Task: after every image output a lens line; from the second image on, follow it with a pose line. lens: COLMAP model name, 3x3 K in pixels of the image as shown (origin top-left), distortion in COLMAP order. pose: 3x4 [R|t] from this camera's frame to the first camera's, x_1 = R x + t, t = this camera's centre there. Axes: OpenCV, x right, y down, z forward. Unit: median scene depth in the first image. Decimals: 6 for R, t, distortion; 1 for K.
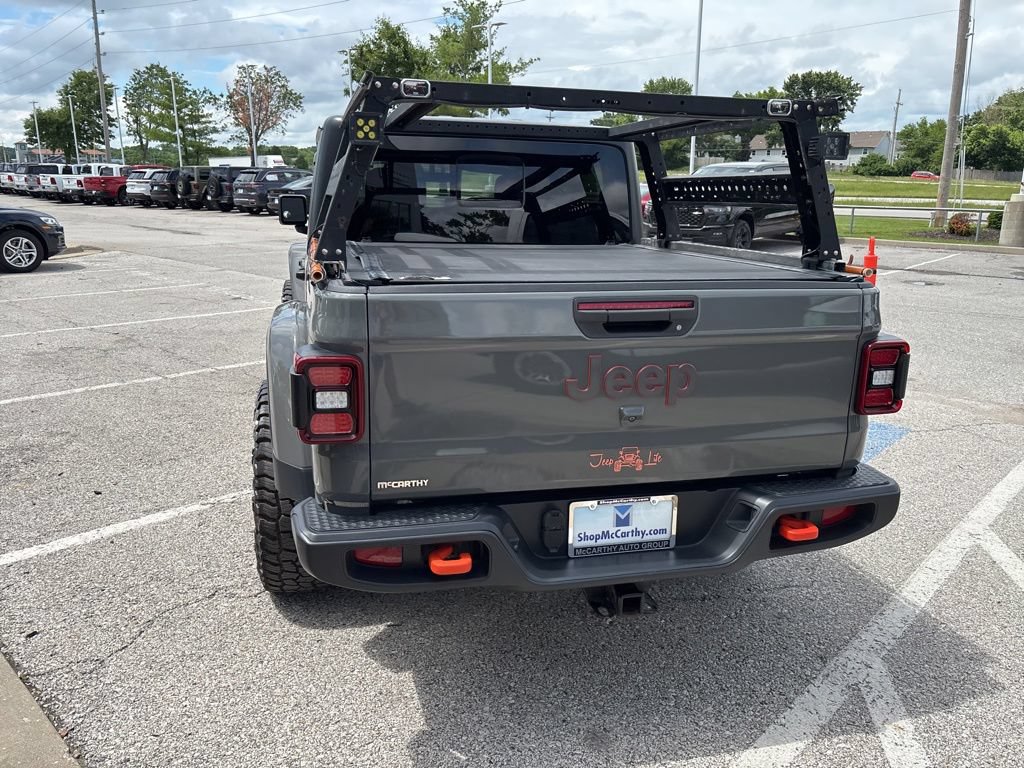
lens RADIAL K [[775.9, 0, 508.9], [0, 775.9, 380.7], [0, 0, 1]] dist [0.050741, -0.064328]
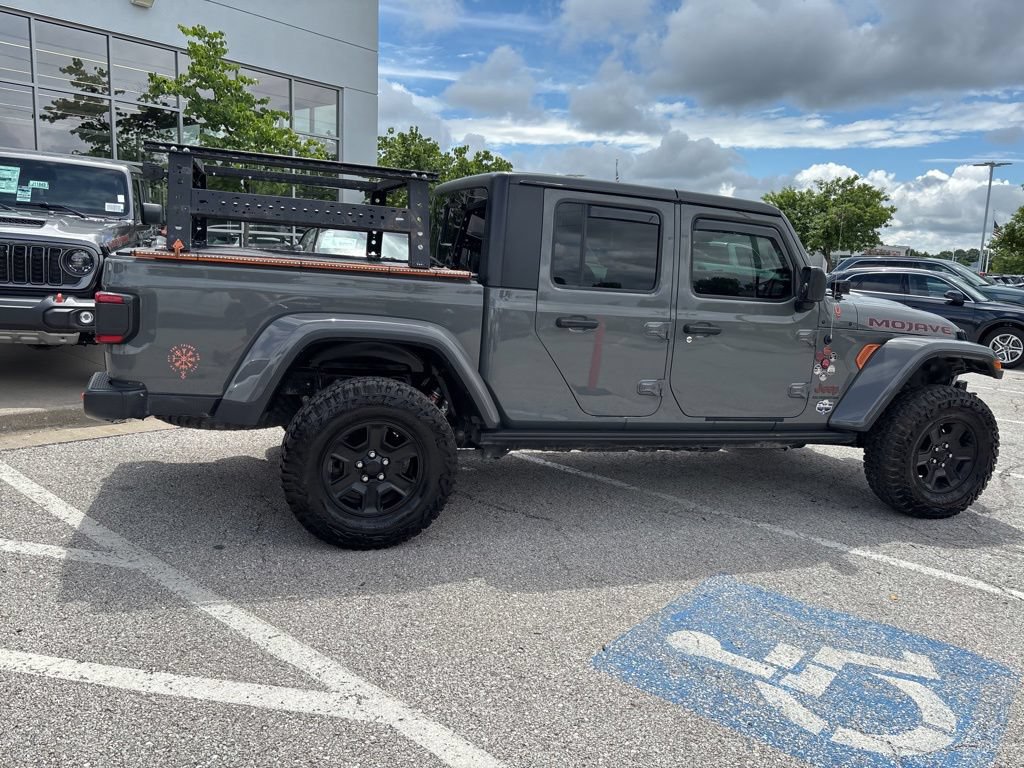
lens RADIAL K [[776.0, 0, 508.1], [0, 776.0, 387.8], [0, 0, 1]] dist [0.047224, -0.054537]
pose [[0.071421, 0.160323, -0.984477, 1.872184], [-0.302247, 0.944072, 0.131816, -0.285950], [0.950550, 0.288141, 0.115883, 1.472755]]
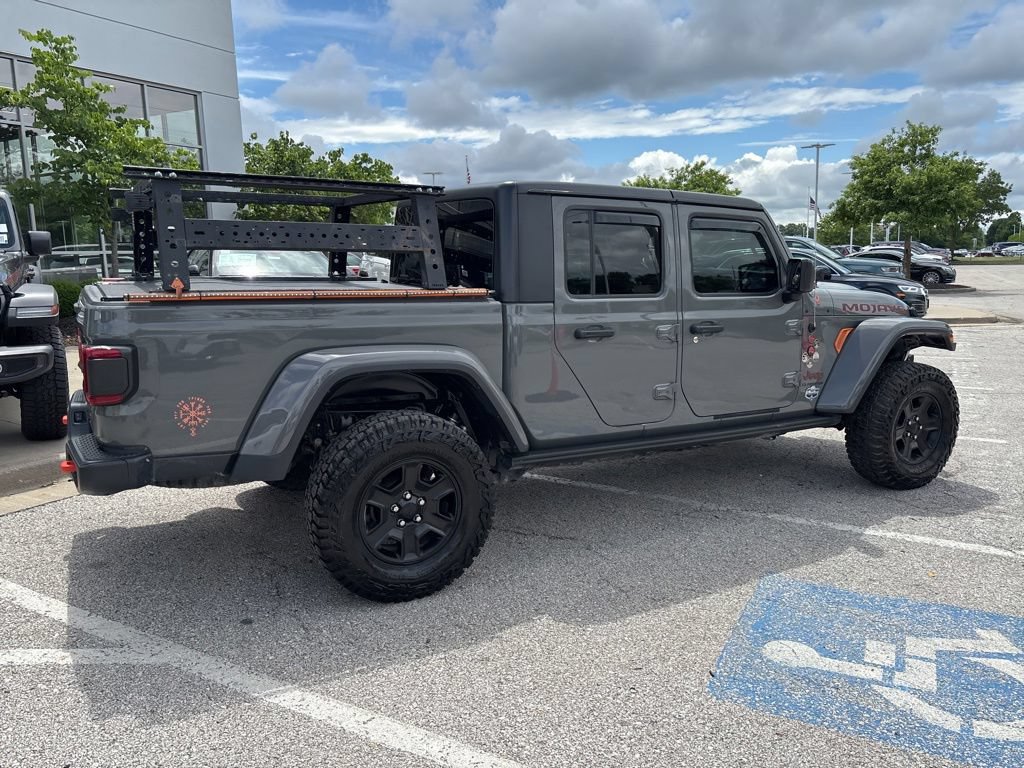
lens RADIAL K [[775.7, 0, 507.5], [0, 775.7, 379.9], [0, 0, 1]] dist [0.048066, -0.058521]
pose [[0.254906, 0.140032, -0.956773, 1.726495], [-0.230984, 0.969632, 0.080375, -0.236765], [0.938972, 0.200511, 0.279510, 1.172668]]
